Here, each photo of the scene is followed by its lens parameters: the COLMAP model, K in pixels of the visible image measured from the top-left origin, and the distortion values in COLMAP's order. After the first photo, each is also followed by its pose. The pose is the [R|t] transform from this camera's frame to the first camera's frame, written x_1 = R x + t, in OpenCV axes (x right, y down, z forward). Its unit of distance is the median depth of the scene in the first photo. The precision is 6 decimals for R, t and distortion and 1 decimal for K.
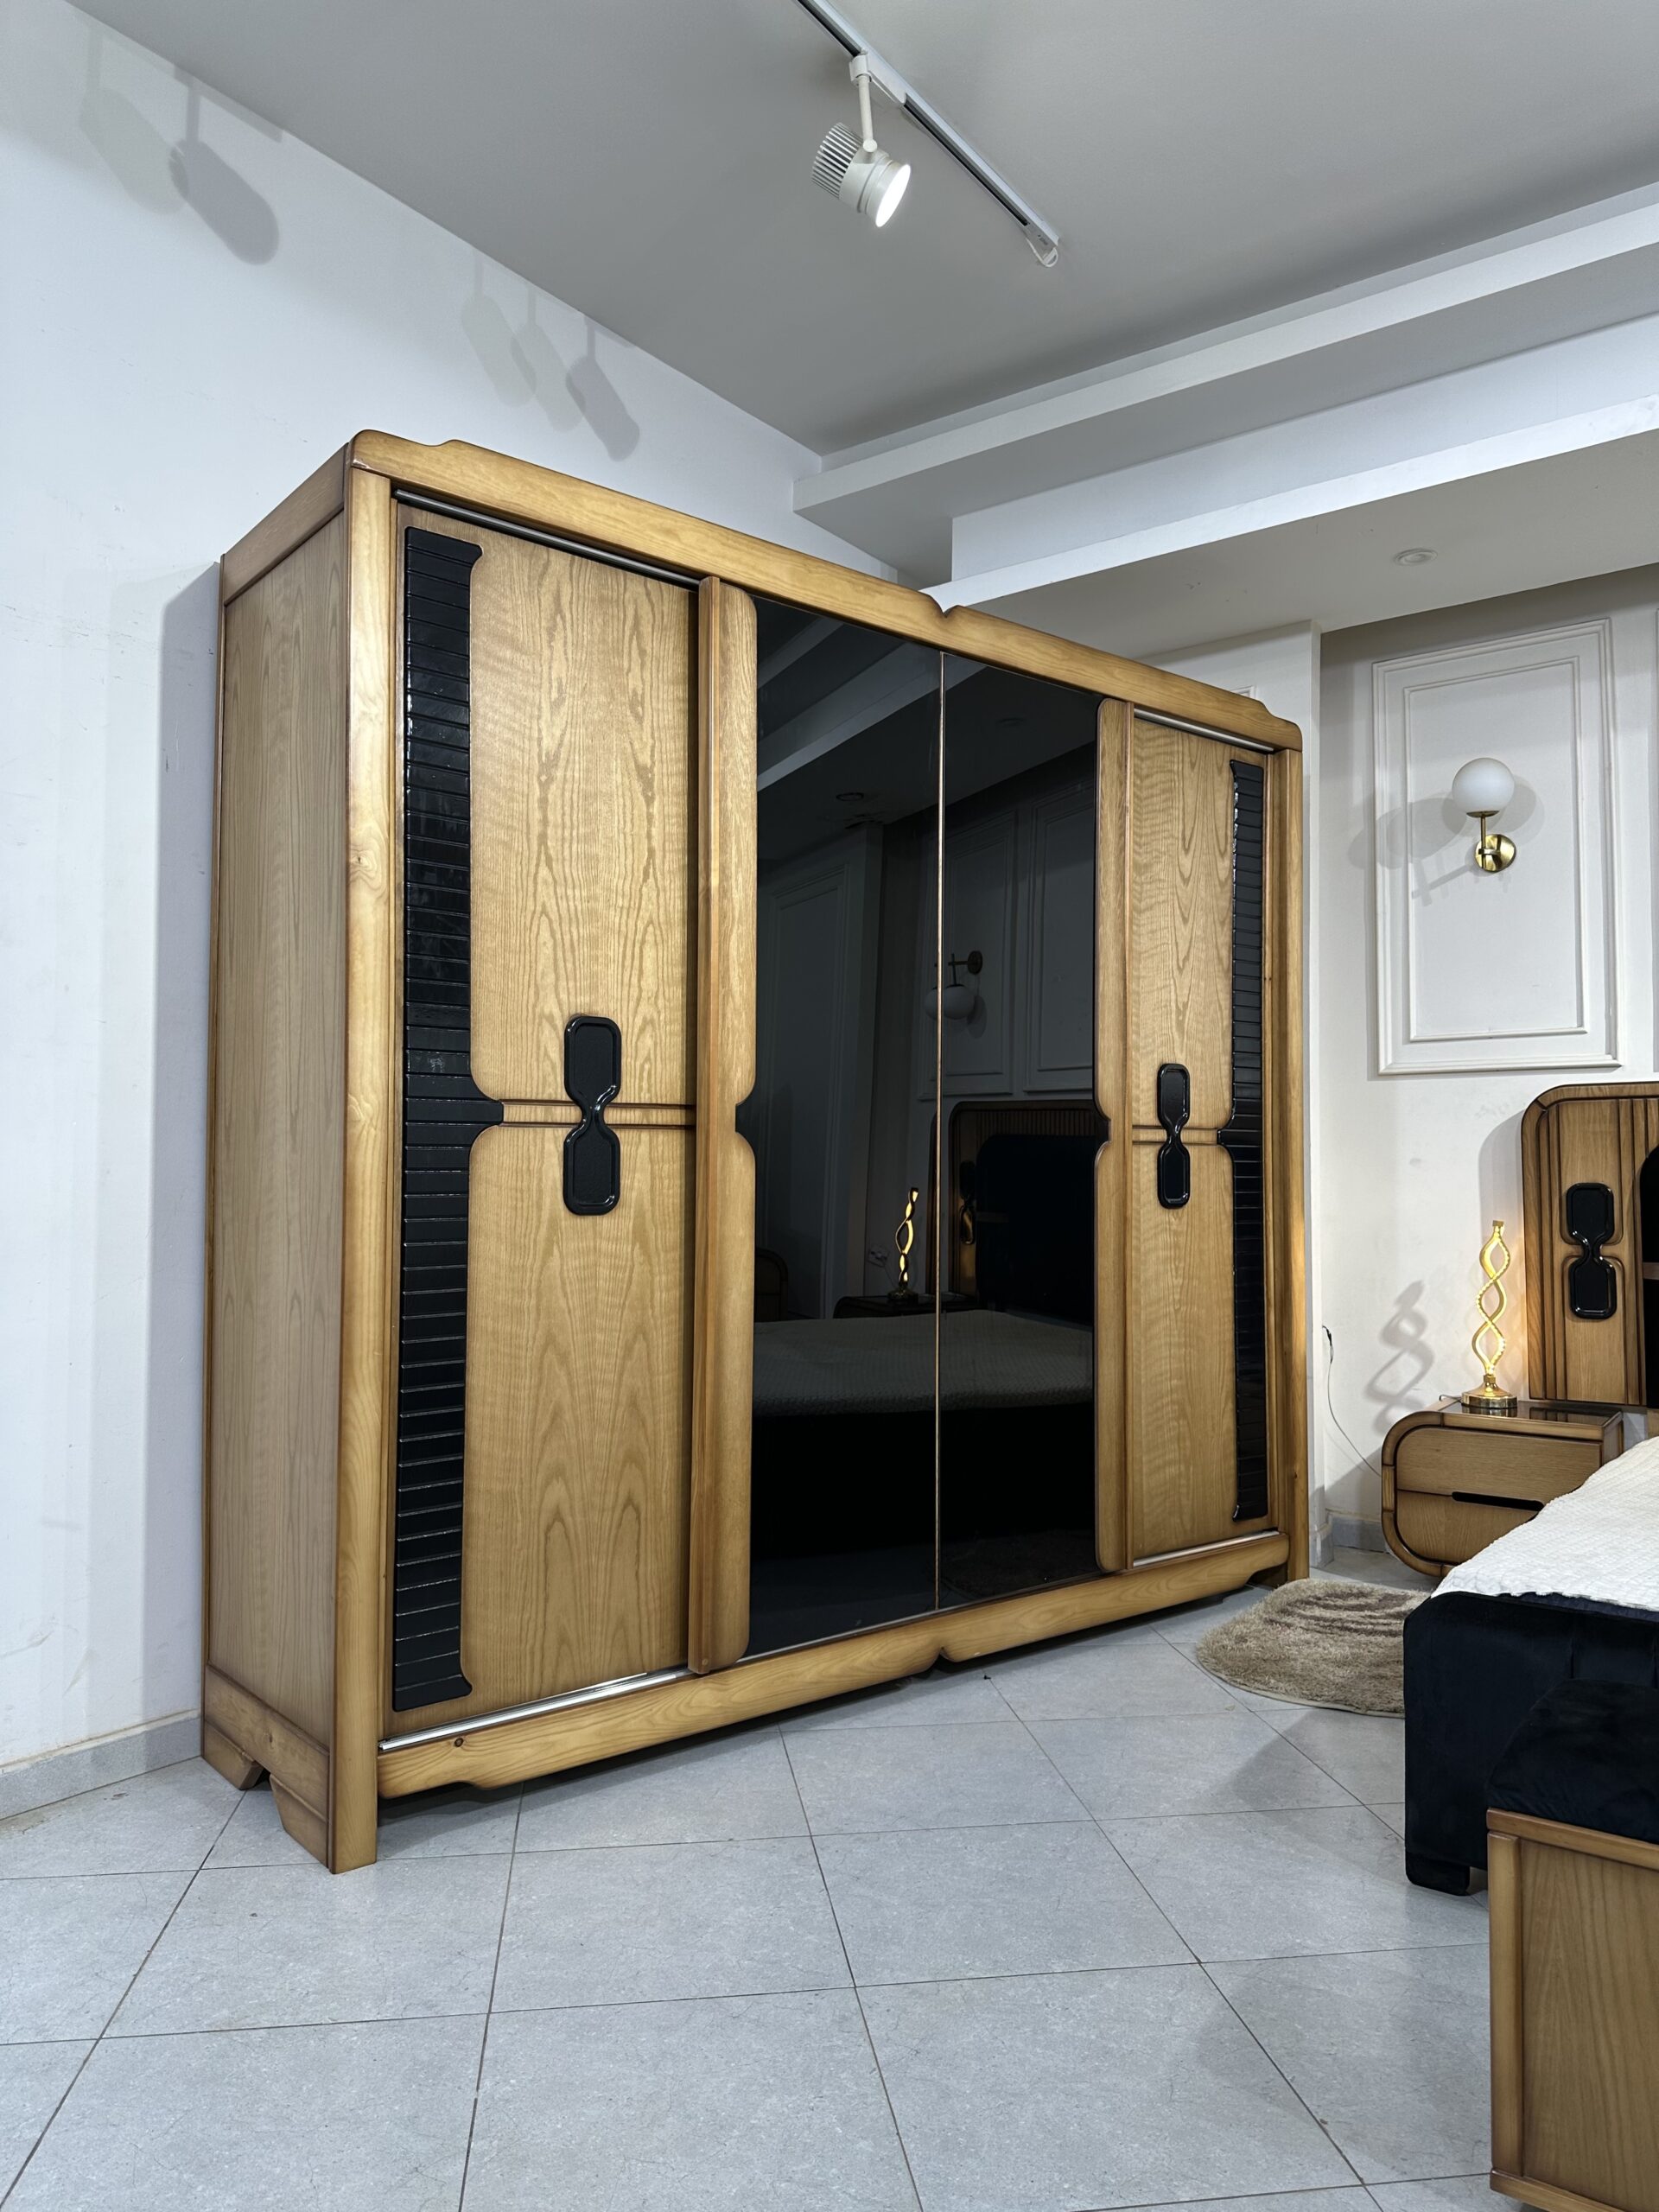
lens RADIAL K [[1563.6, 0, 822.2], [0, 1563.6, 1103.4], [0, 0, 1]] dist [0.084679, -0.085447]
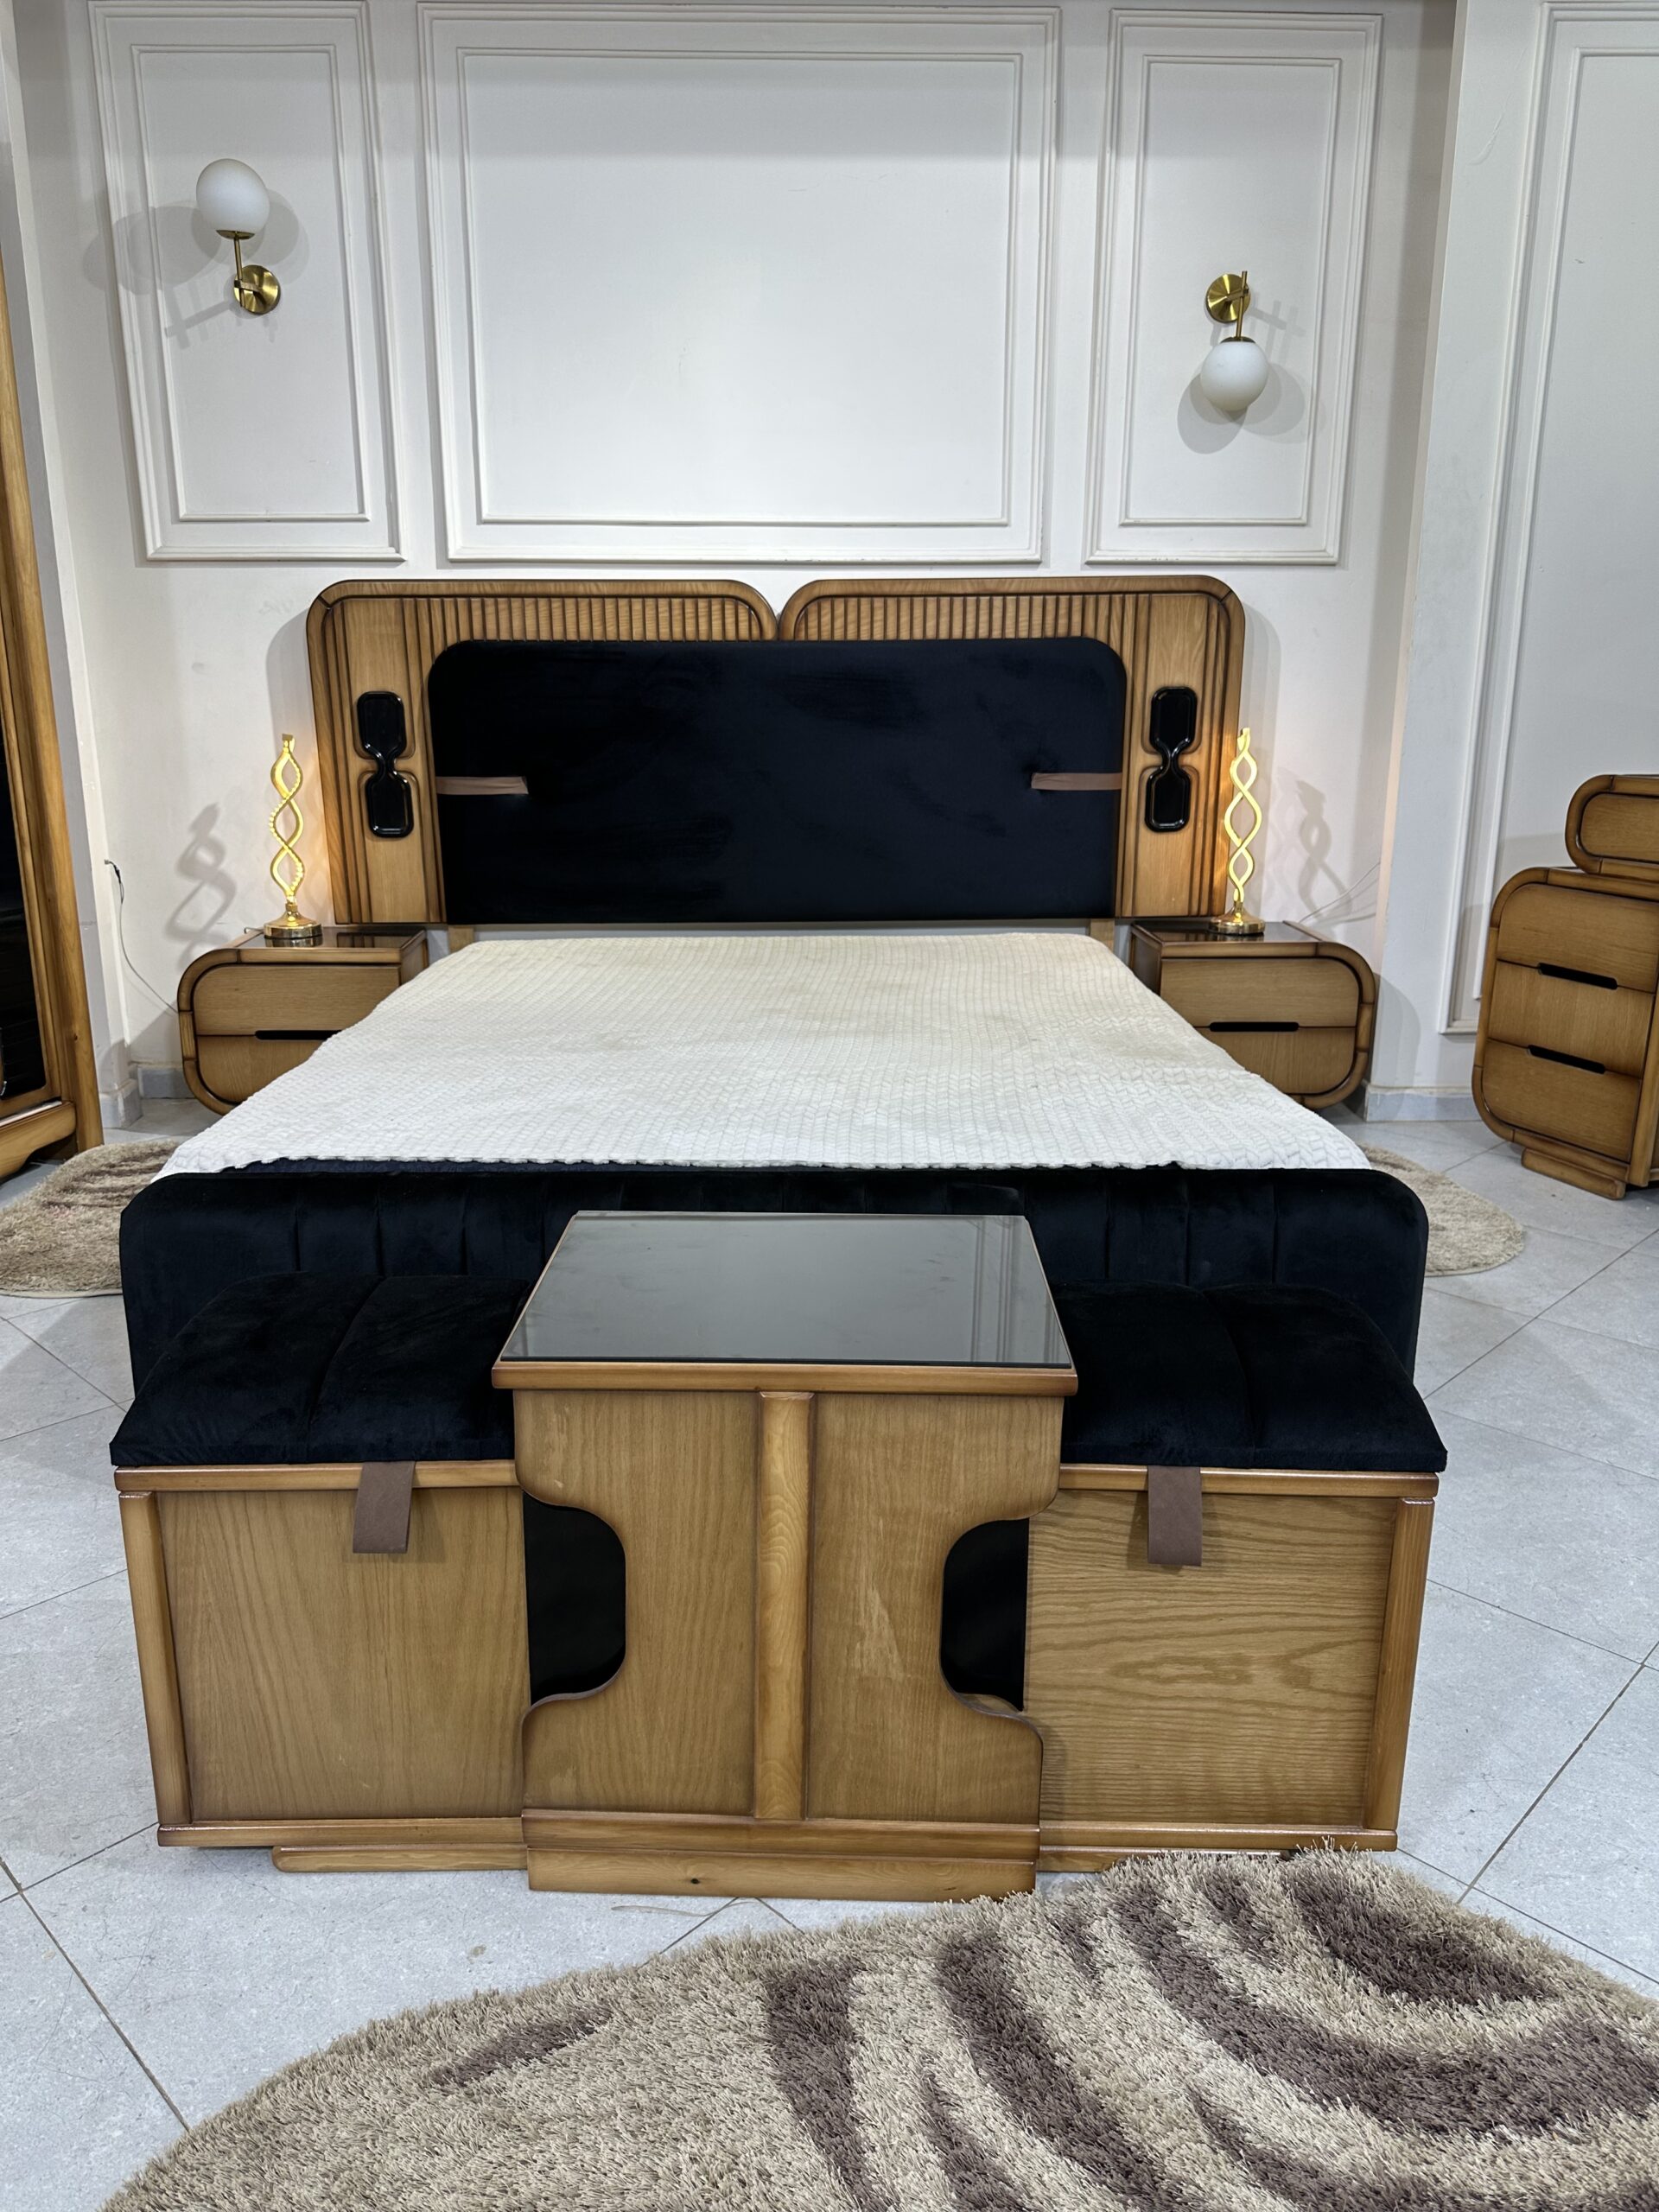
lens RADIAL K [[1565.3, 0, 825.2], [0, 1565.3, 1096.1], [0, 0, 1]] dist [0.089992, -0.122398]
pose [[0.788857, -0.157029, 0.594178, 0.137323], [-0.027759, 0.956717, 0.289693, 0.000966], [-0.613950, -0.245020, 0.750353, 0.107640]]
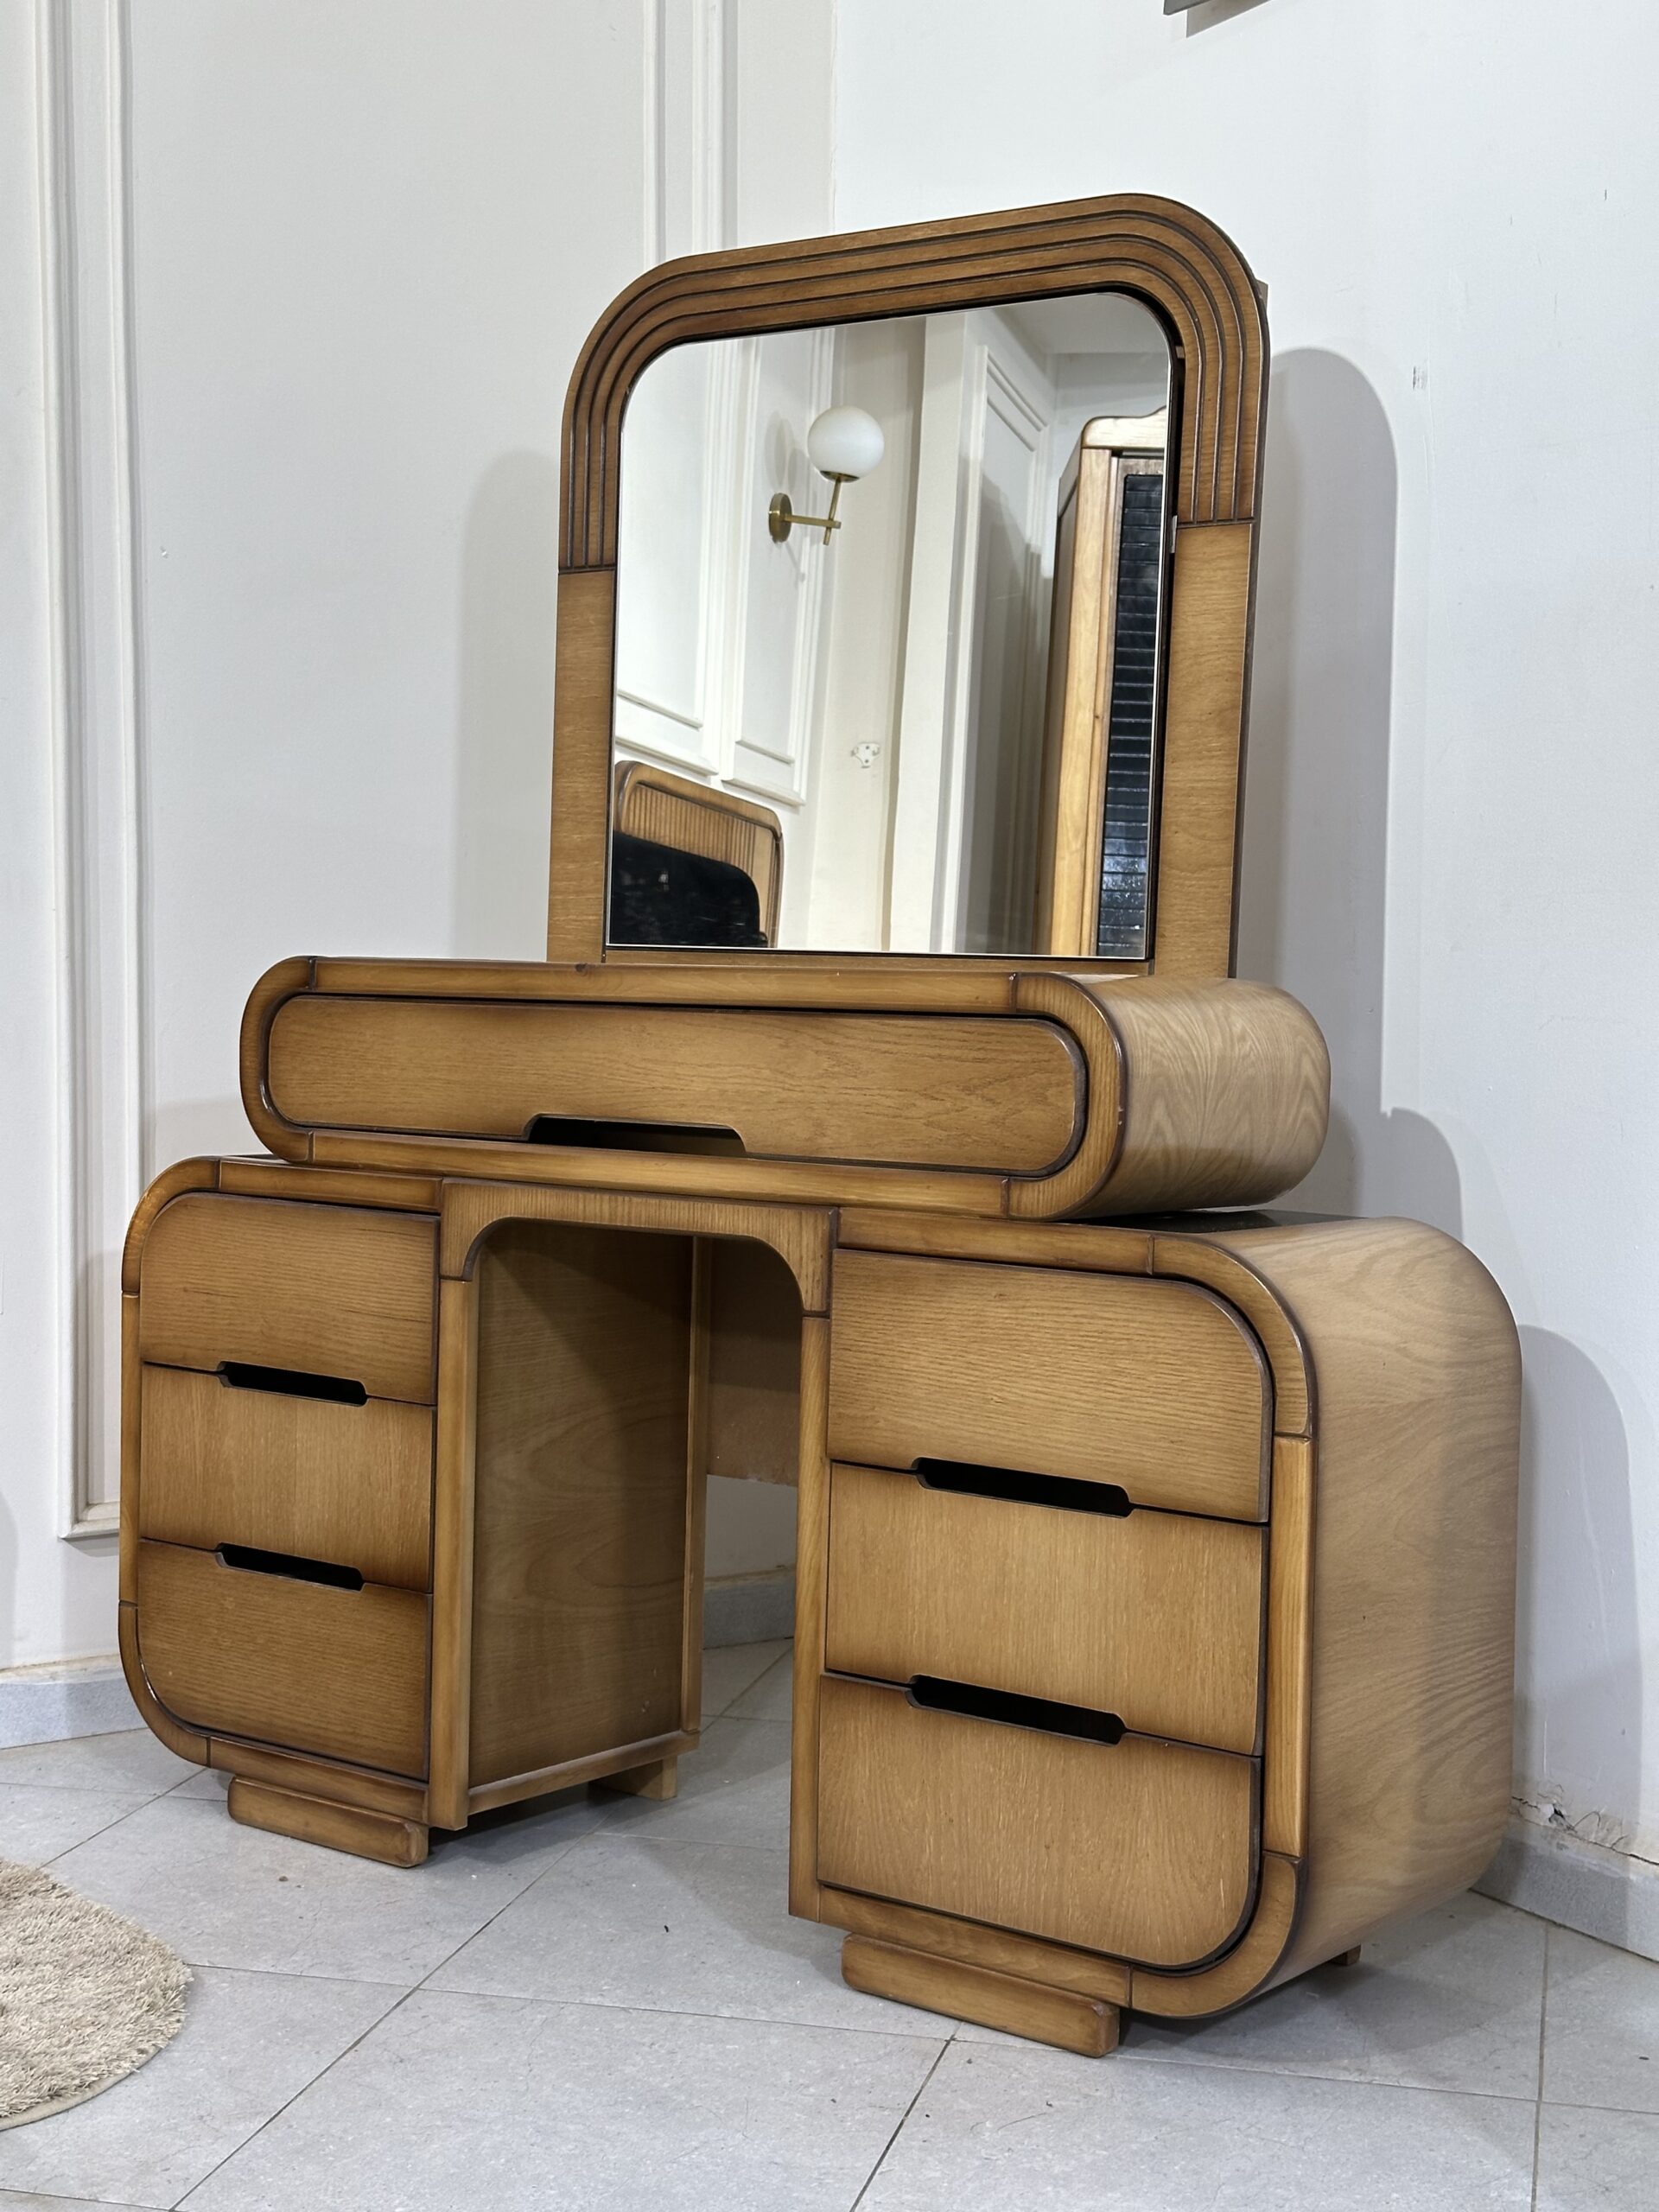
lens RADIAL K [[3112.3, 0, 813.5], [0, 3112.3, 1143.4], [0, 0, 1]] dist [0.116681, 0.041566]
pose [[0.376023, -0.065696, 0.924278, 0.369176], [-0.051353, 0.994473, 0.091578, 0.051407], [-0.925186, -0.081900, 0.370571, 0.115000]]
